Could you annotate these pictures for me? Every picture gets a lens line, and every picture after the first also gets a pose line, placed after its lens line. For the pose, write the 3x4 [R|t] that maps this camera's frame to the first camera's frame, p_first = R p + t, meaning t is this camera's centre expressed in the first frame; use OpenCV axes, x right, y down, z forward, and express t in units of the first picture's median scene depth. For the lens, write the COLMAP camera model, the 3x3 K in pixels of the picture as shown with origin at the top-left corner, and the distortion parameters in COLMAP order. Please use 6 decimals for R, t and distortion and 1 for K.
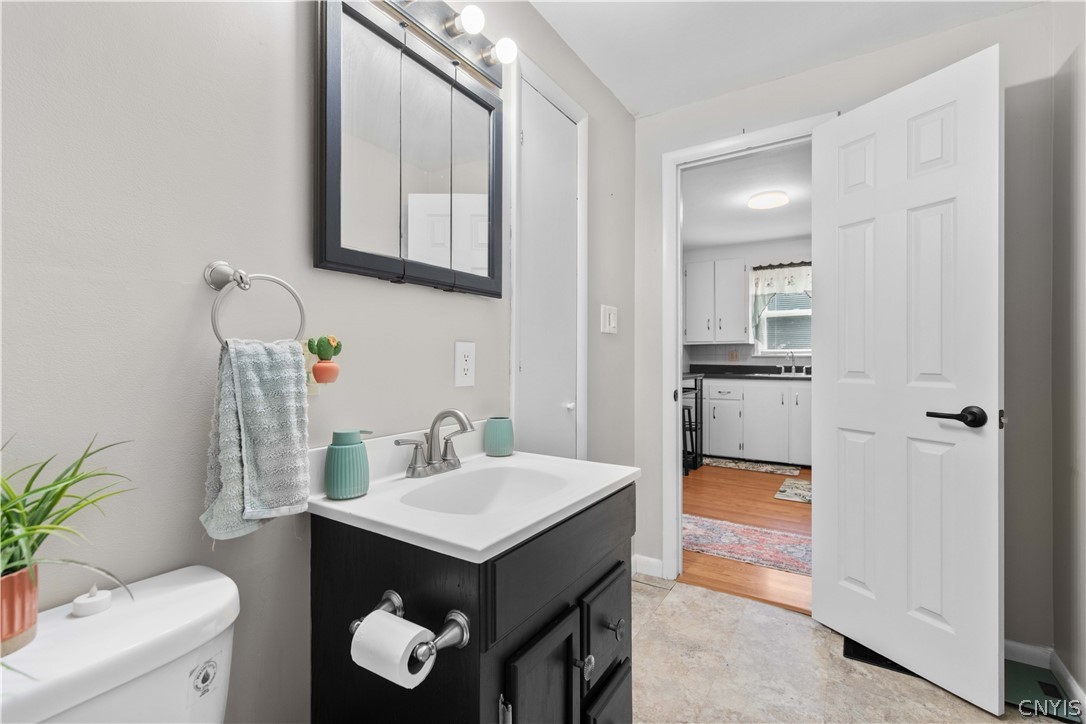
lens RADIAL K [[462.4, 0, 540.7], [0, 462.4, 356.1], [0, 0, 1]] dist [0.001459, -0.000552]
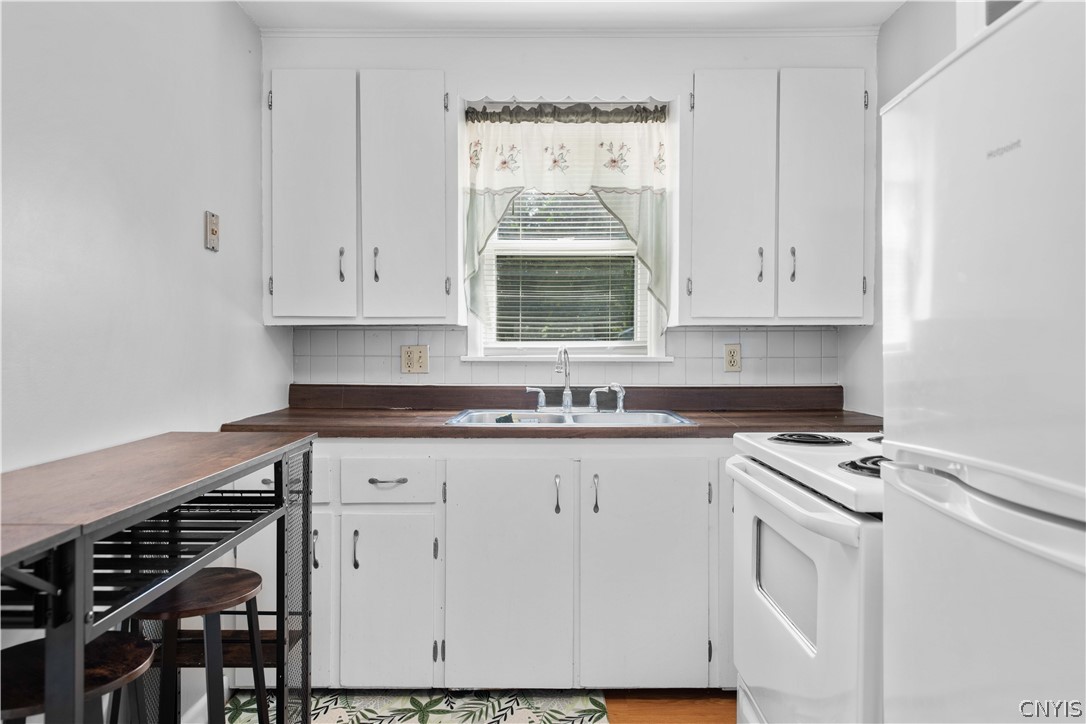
lens RADIAL K [[716.2, 0, 542.2], [0, 716.2, 358.2], [0, 0, 1]] dist [0.028534, -0.002598]
pose [[0.829862, -0.004019, 0.557955, 0.218357], [-0.007559, 0.999801, 0.018444, -0.013134], [-0.557918, -0.019524, 0.829666, 0.554860]]
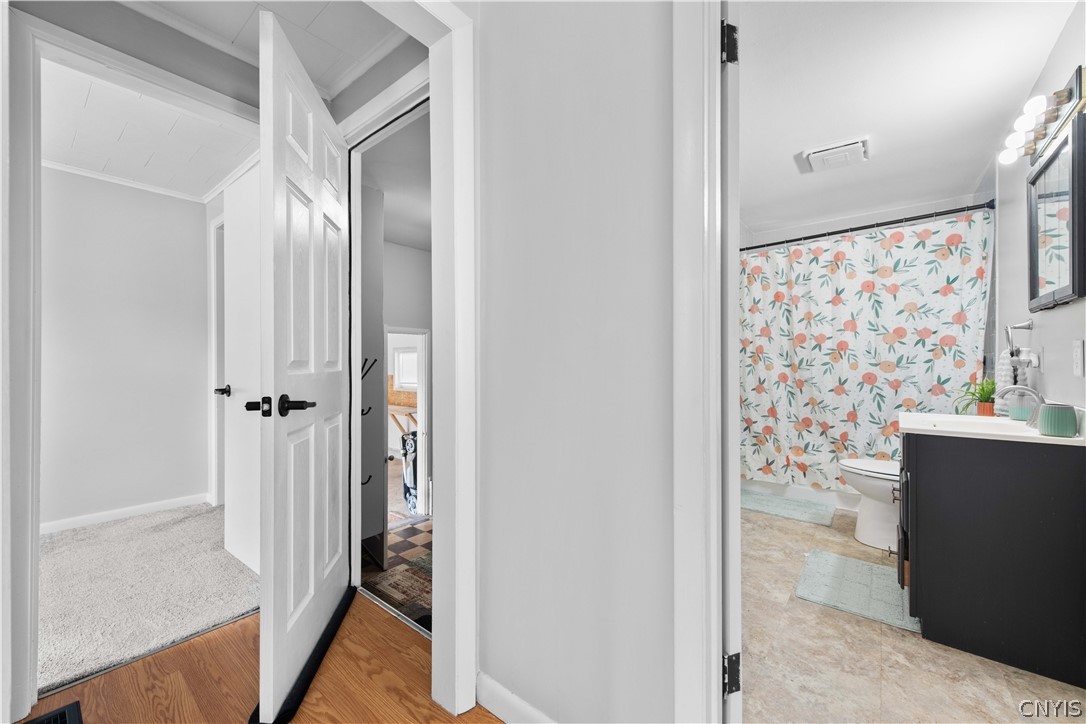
lens RADIAL K [[427.3, 0, 535.3], [0, 427.3, 362.7], [0, 0, 1]] dist [0.014642, -0.003795]
pose [[-0.995476, 0.004027, 0.094931, 0.301965], [0.003866, 0.999991, -0.001877, 0.006701], [-0.094938, -0.001502, -0.995482, 0.597211]]
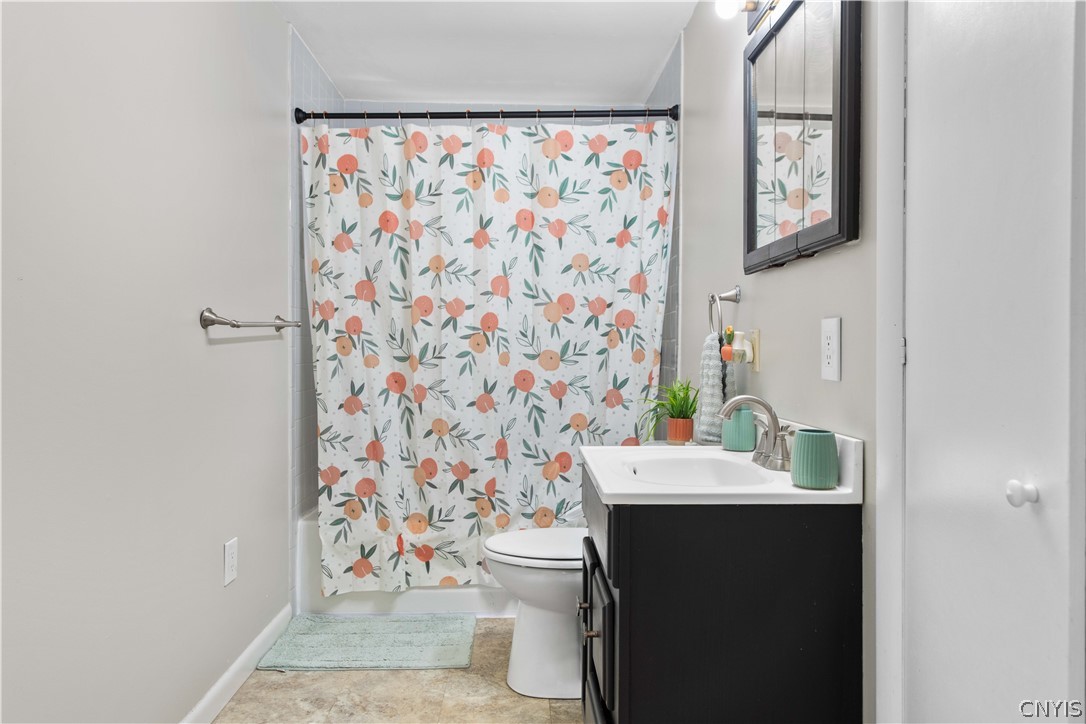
lens RADIAL K [[716.2, 0, 552.6], [0, 716.2, 355.2], [0, 0, 1]] dist [0.028534, -0.002598]
pose [[-0.804792, 0.000017, -0.593556, 0.219342], [-0.003926, 0.999978, 0.005353, 0.005956], [0.593543, 0.006638, -0.804775, 0.430807]]
